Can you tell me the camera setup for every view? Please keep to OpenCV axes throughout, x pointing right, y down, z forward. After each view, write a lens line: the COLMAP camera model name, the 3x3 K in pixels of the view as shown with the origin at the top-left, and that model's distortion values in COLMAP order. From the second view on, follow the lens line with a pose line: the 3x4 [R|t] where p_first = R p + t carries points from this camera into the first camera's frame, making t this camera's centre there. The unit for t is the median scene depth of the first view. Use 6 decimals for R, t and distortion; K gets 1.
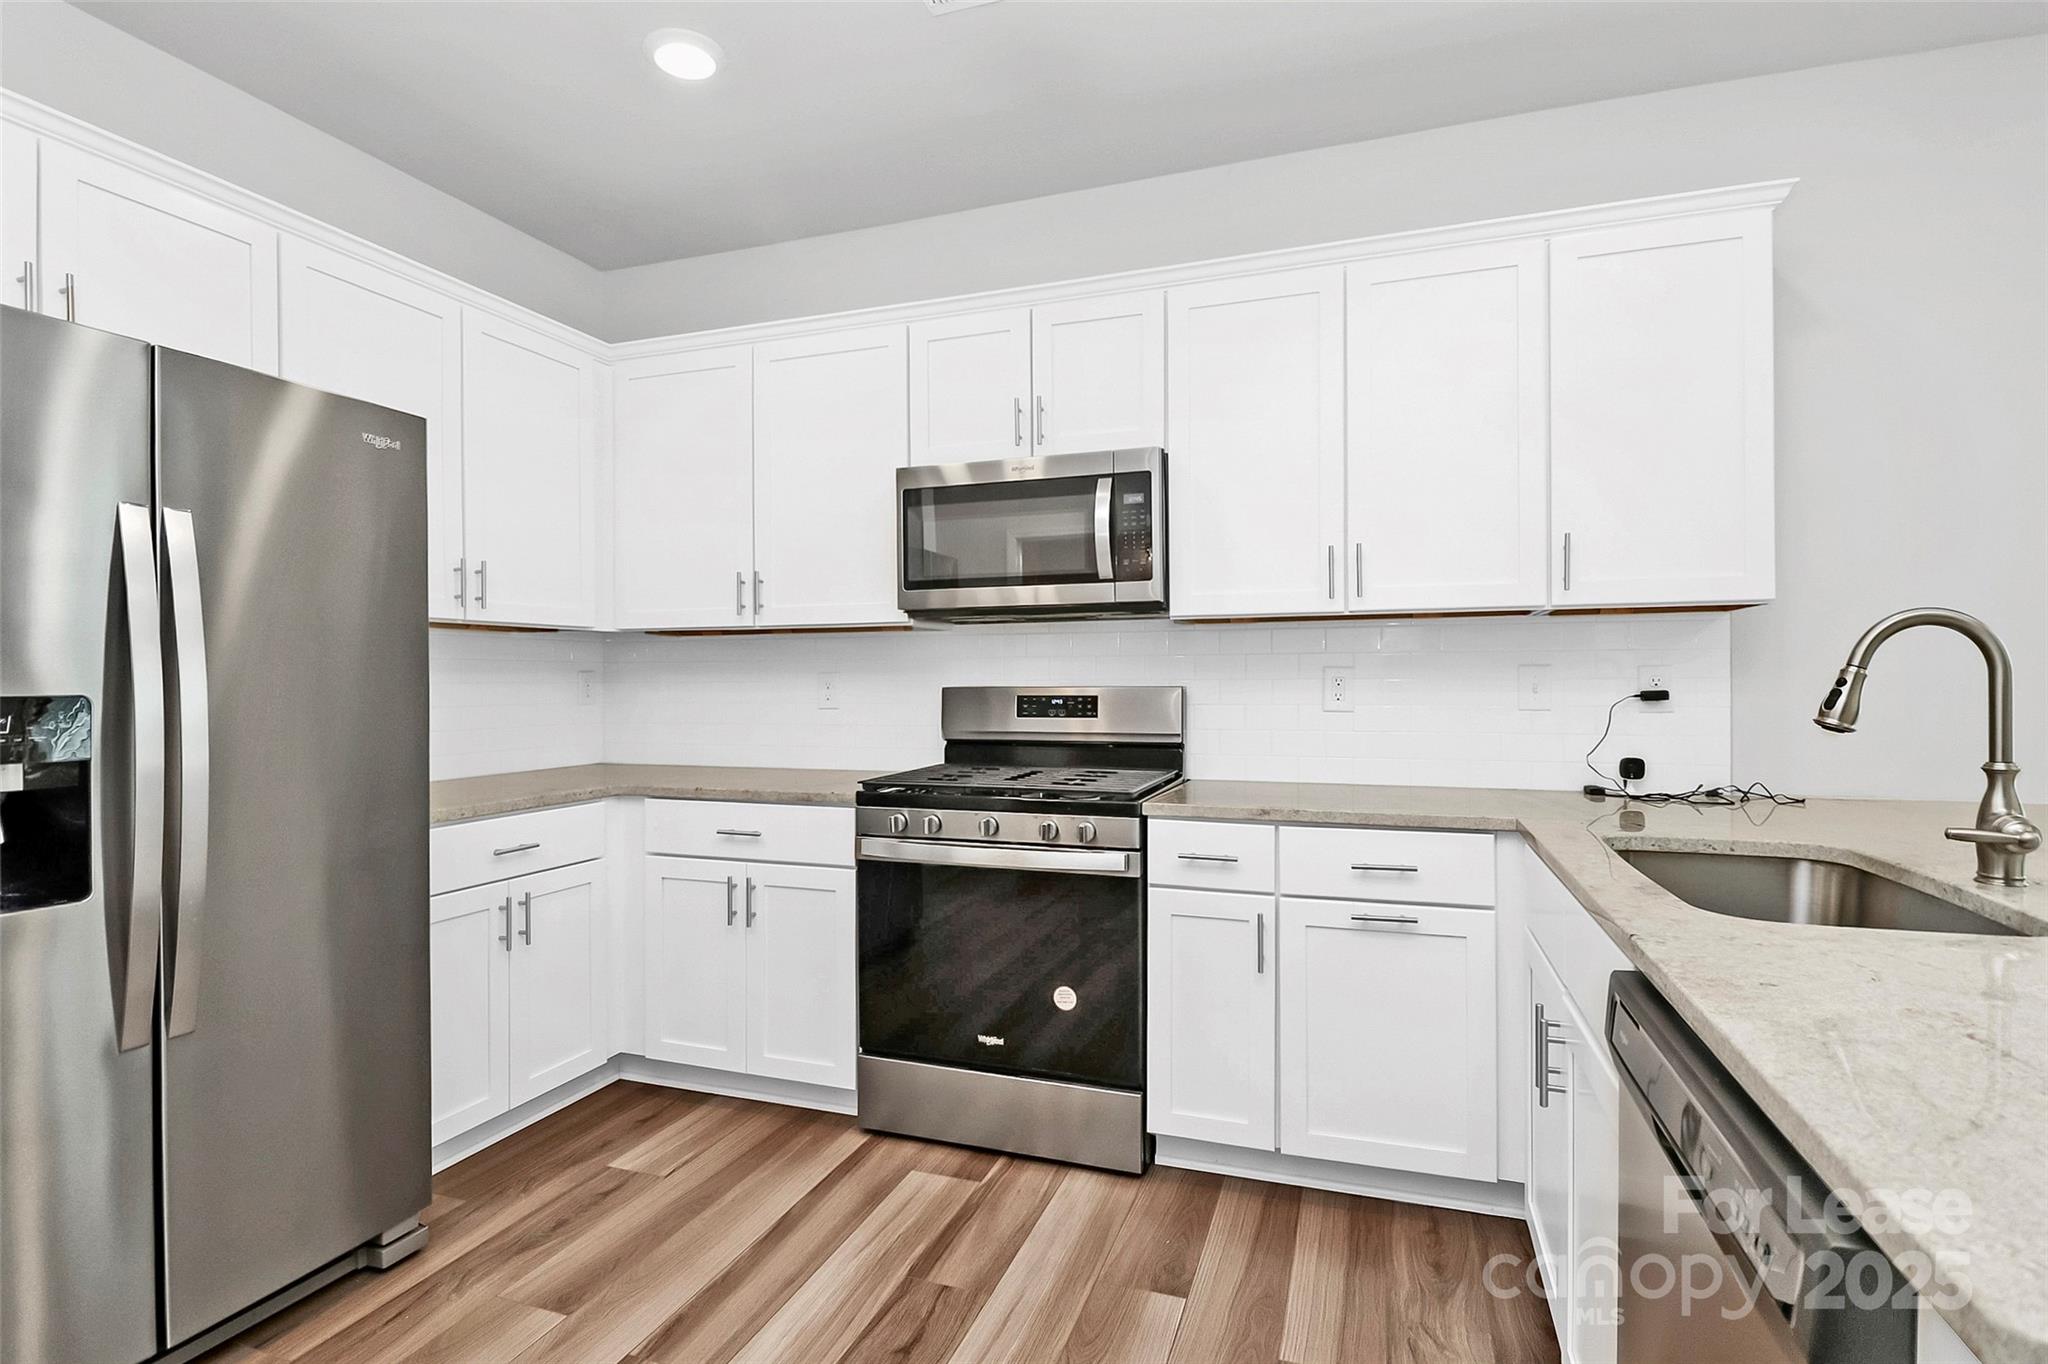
lens RADIAL K [[1004.6, 0, 1014.3], [0, 1004.6, 674.2], [0, 0, 1]] dist [-0.009490, -0.000867]
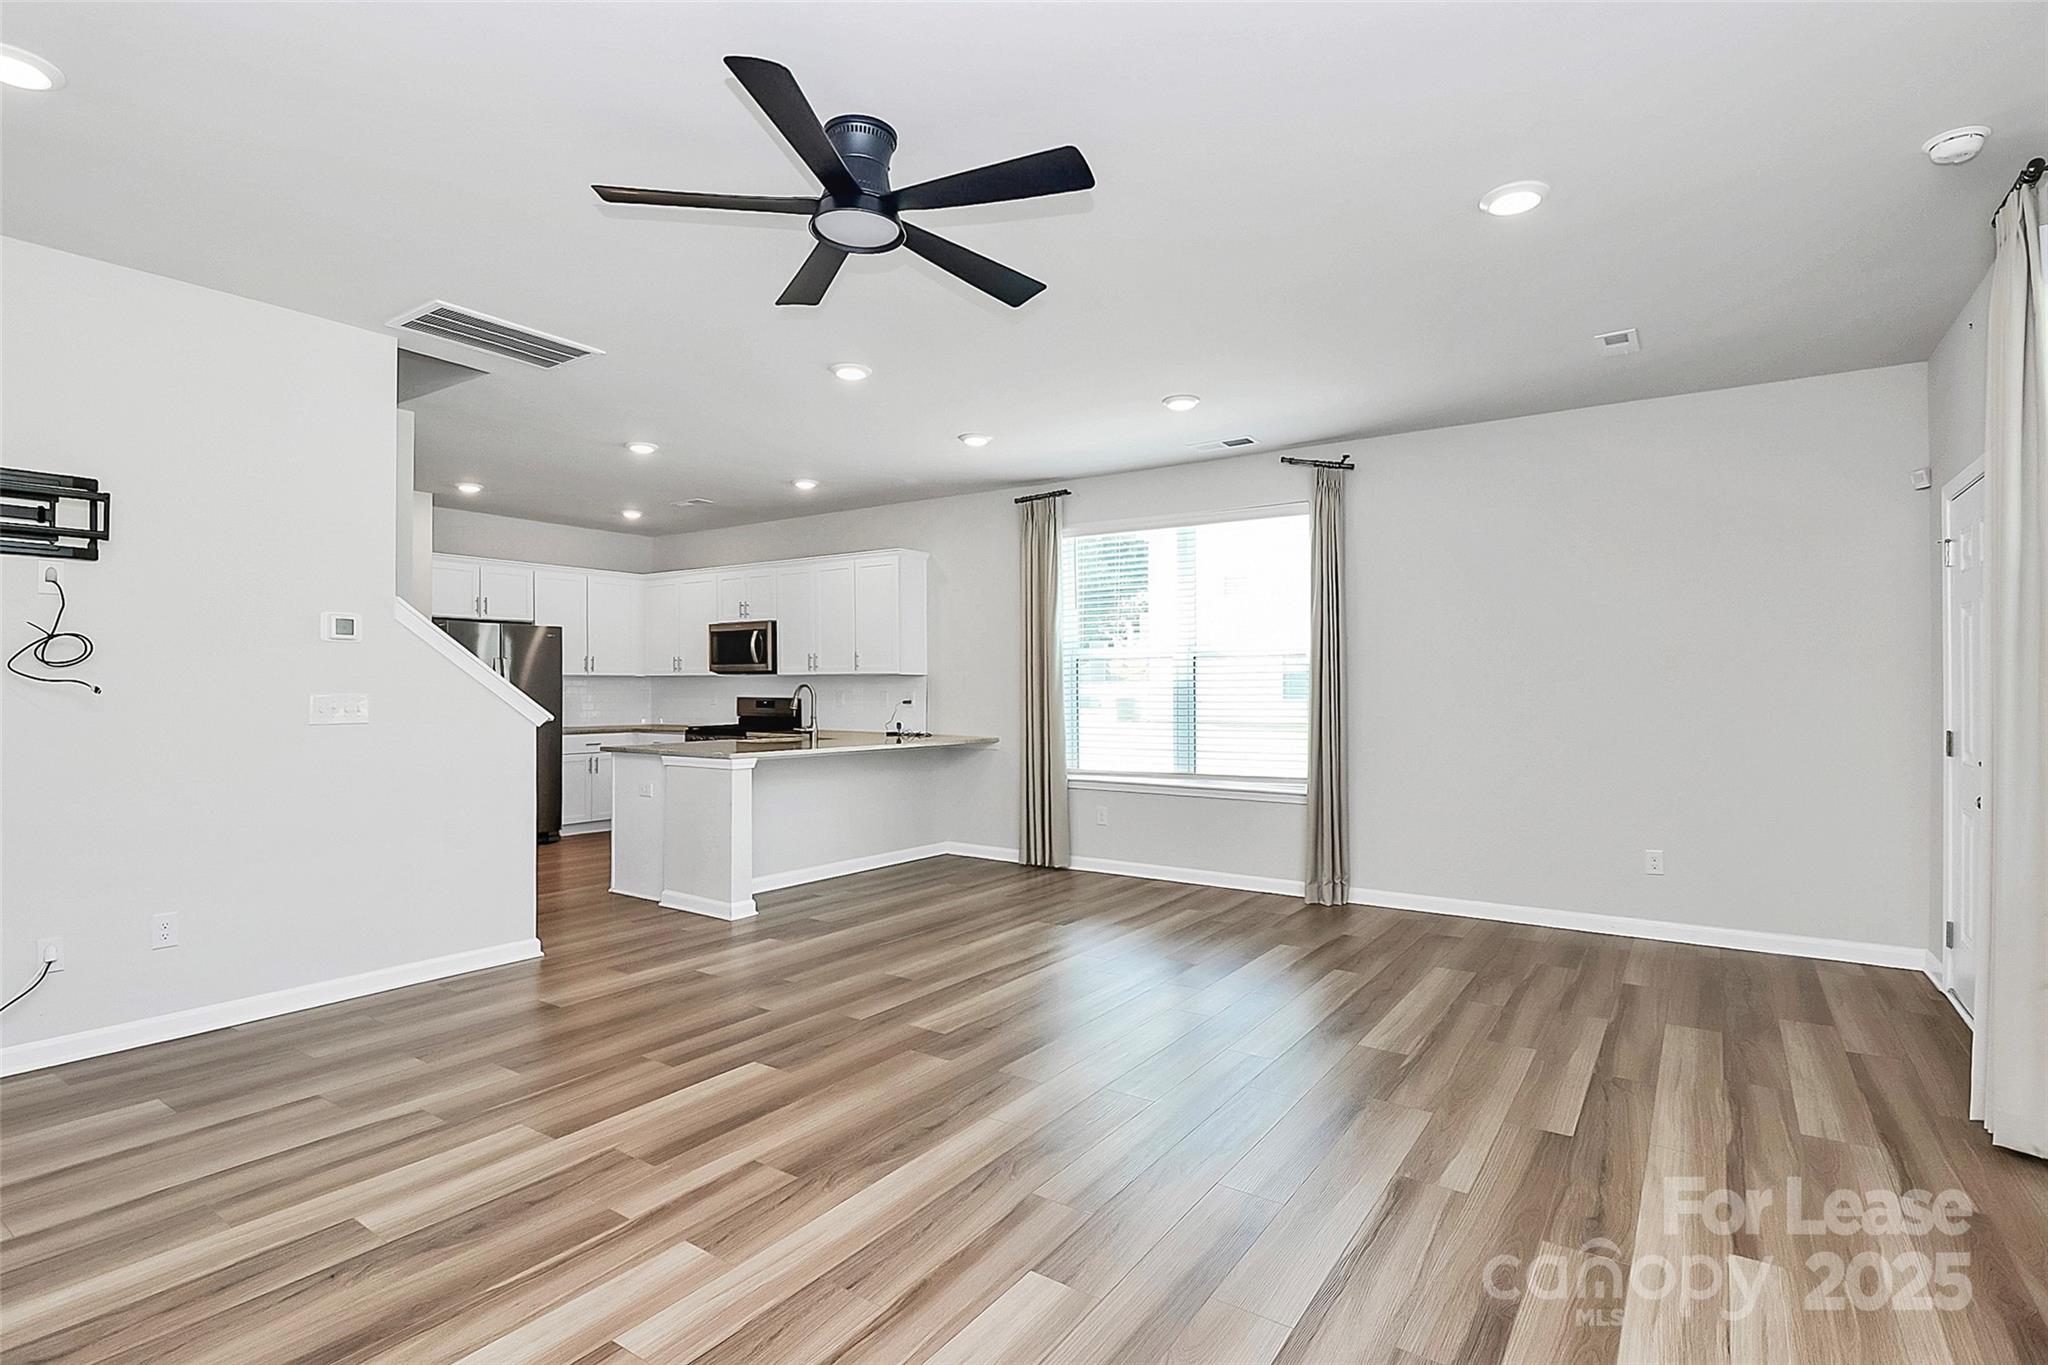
lens RADIAL K [[994.0, 0, 1024.0], [0, 994.0, 682.5], [0, 0, 1]] dist [-0.001964, -0.001251]
pose [[0.965761, 0.004625, -0.259391, 1.716376], [-0.004835, 0.999988, -0.000173, -0.039650], [0.259387, 0.001421, 0.965772, -1.775649]]
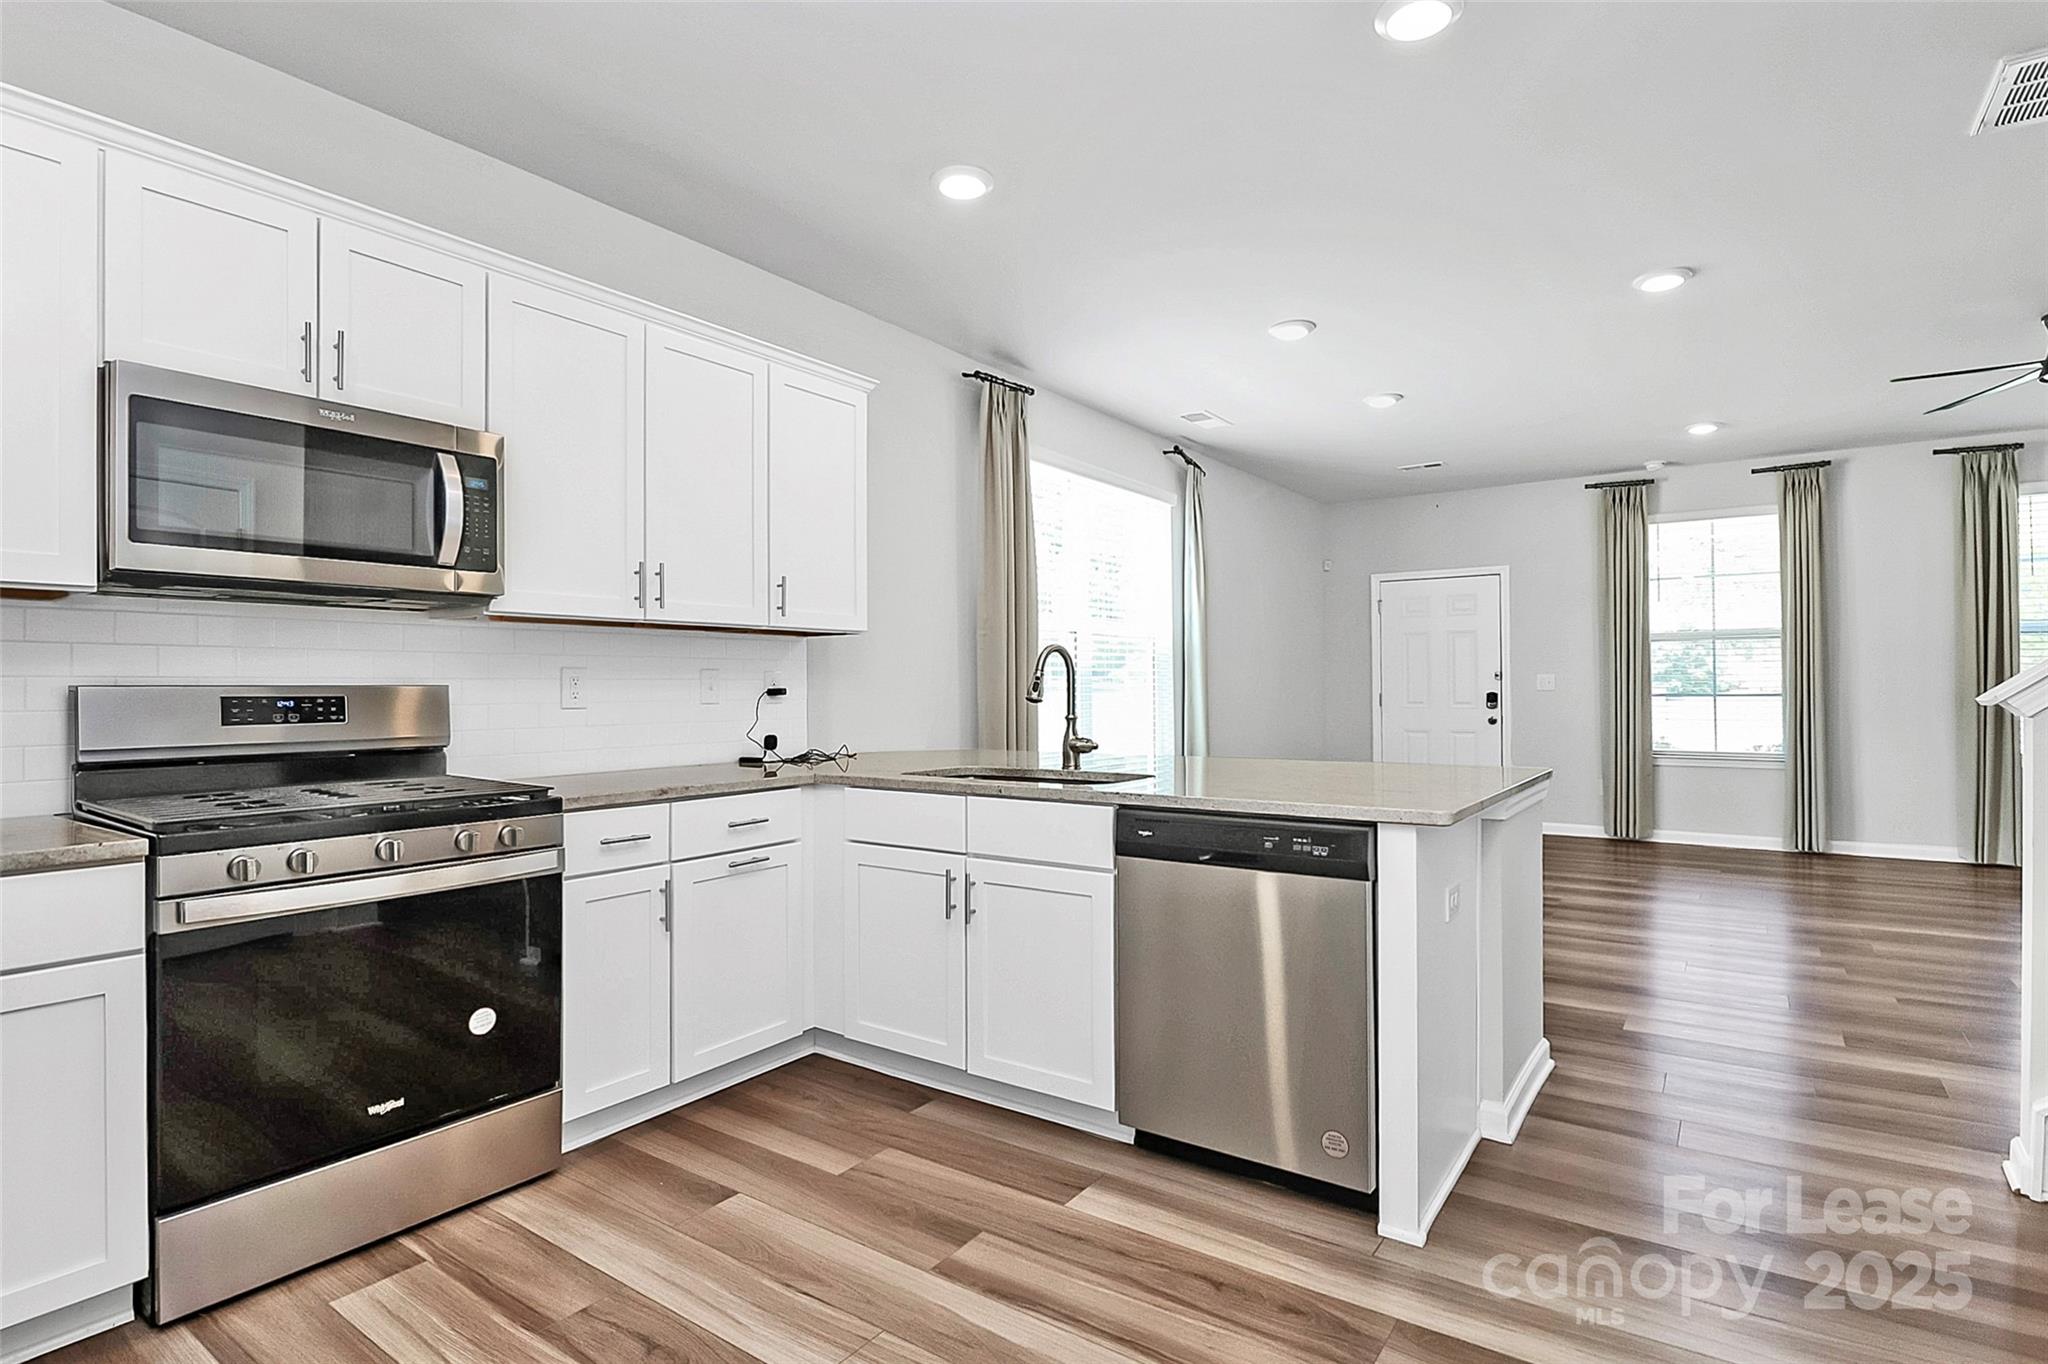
lens RADIAL K [[998.8, 0, 1010.1], [0, 998.8, 690.9], [0, 0, 1]] dist [-0.000402, -0.000867]
pose [[0.287995, -0.000495, 0.957632, -0.647926], [-0.001235, 0.999999, 0.000888, 0.018184], [-0.957631, -0.001438, 0.287994, 0.258193]]
